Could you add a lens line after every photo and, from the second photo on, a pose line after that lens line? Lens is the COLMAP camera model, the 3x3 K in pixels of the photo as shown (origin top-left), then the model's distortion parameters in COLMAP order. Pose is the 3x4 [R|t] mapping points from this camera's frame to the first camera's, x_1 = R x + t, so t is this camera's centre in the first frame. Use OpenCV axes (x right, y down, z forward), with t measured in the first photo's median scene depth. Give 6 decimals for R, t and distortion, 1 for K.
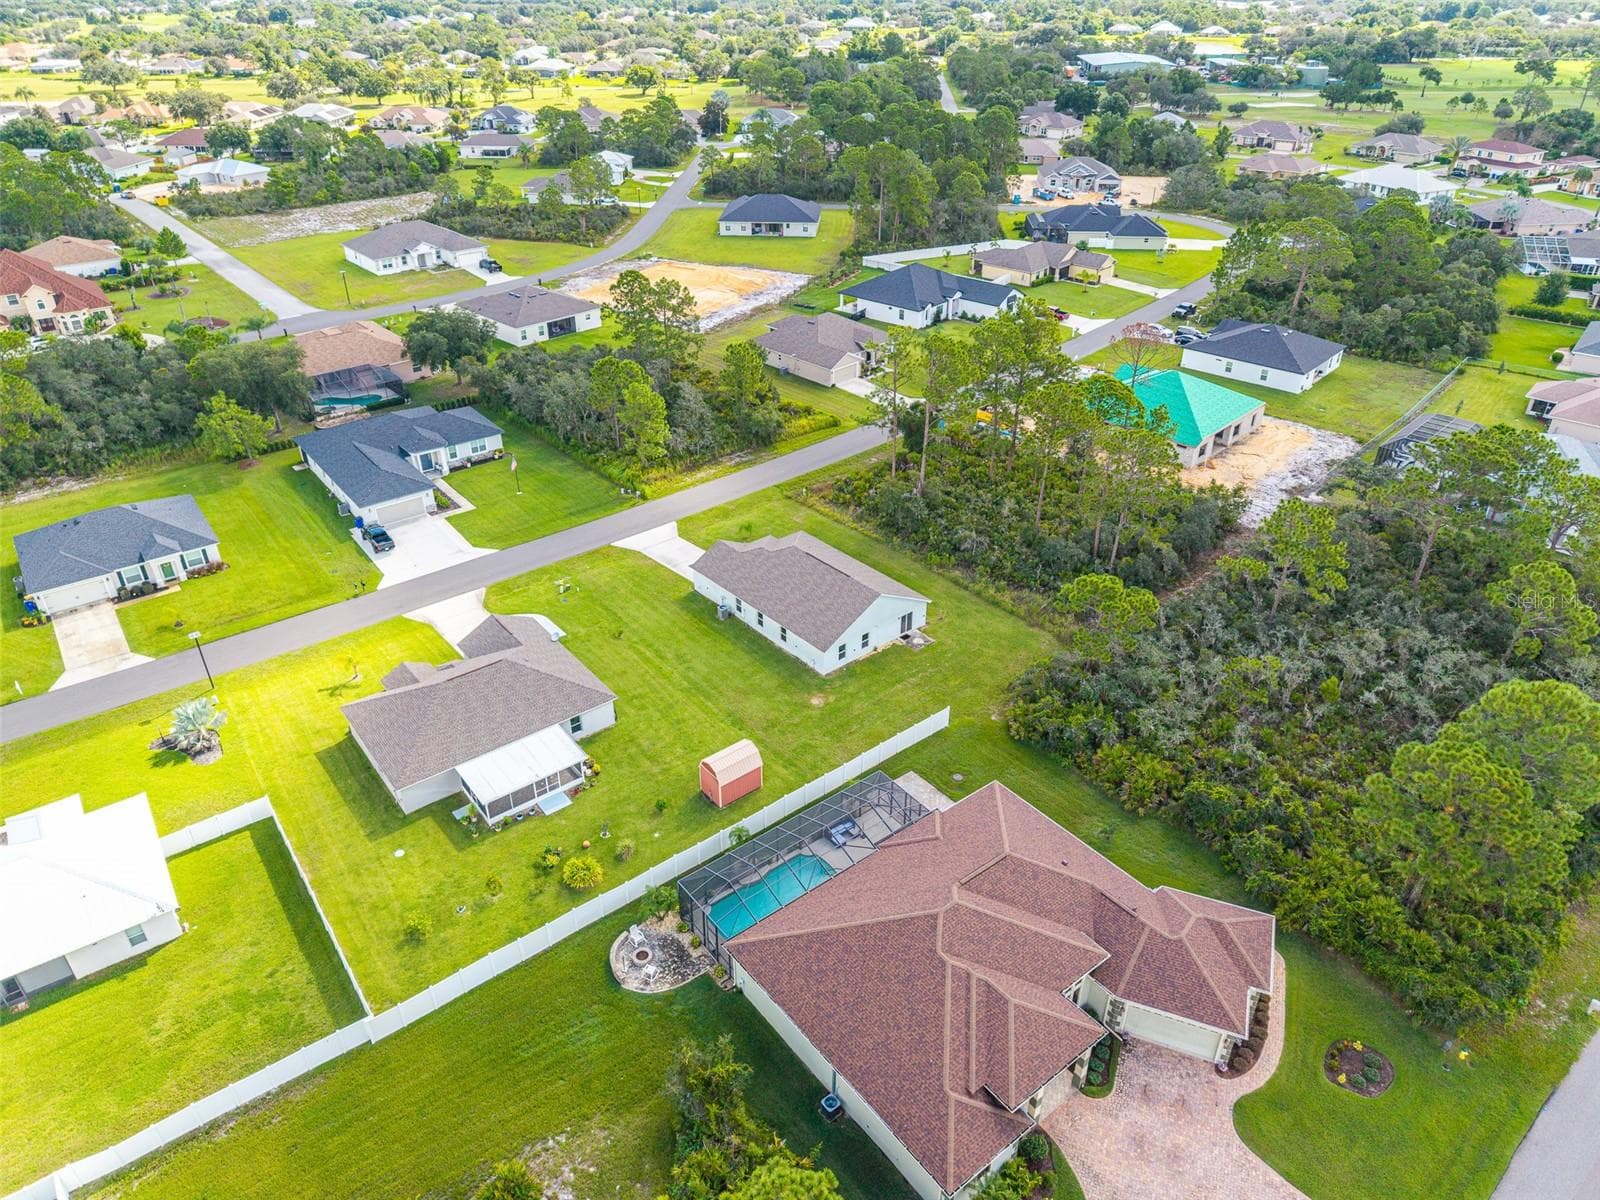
lens RADIAL K [[1075.3, 0, 809.2], [0, 1075.3, 598.4], [0, 0, 1]] dist [0.043660, -0.047502]
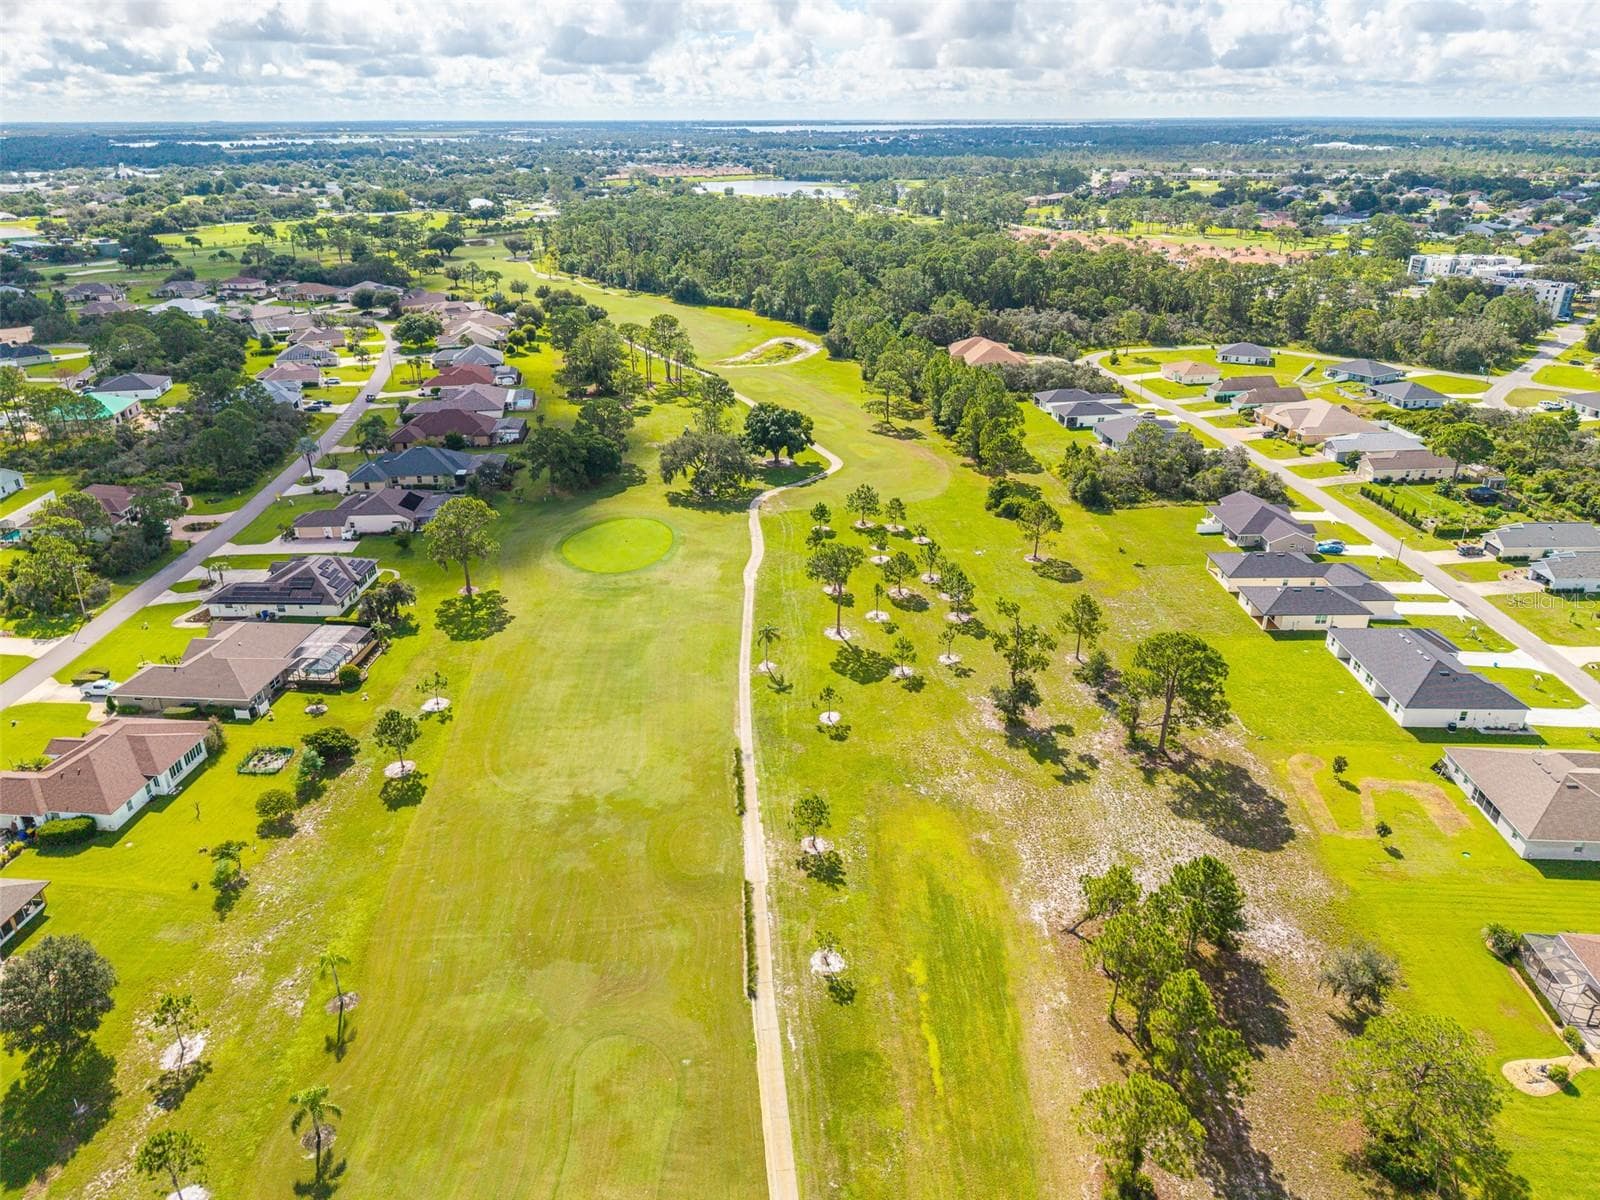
lens RADIAL K [[1075.3, 0, 807.8], [0, 1075.3, 604.6], [0, 0, 1]] dist [0.045464, -0.042287]
pose [[0.591280, -0.336095, 0.733095, -0.183286], [0.418721, 0.904835, 0.077110, 0.202078], [-0.689247, 0.261369, 0.675741, -0.450684]]
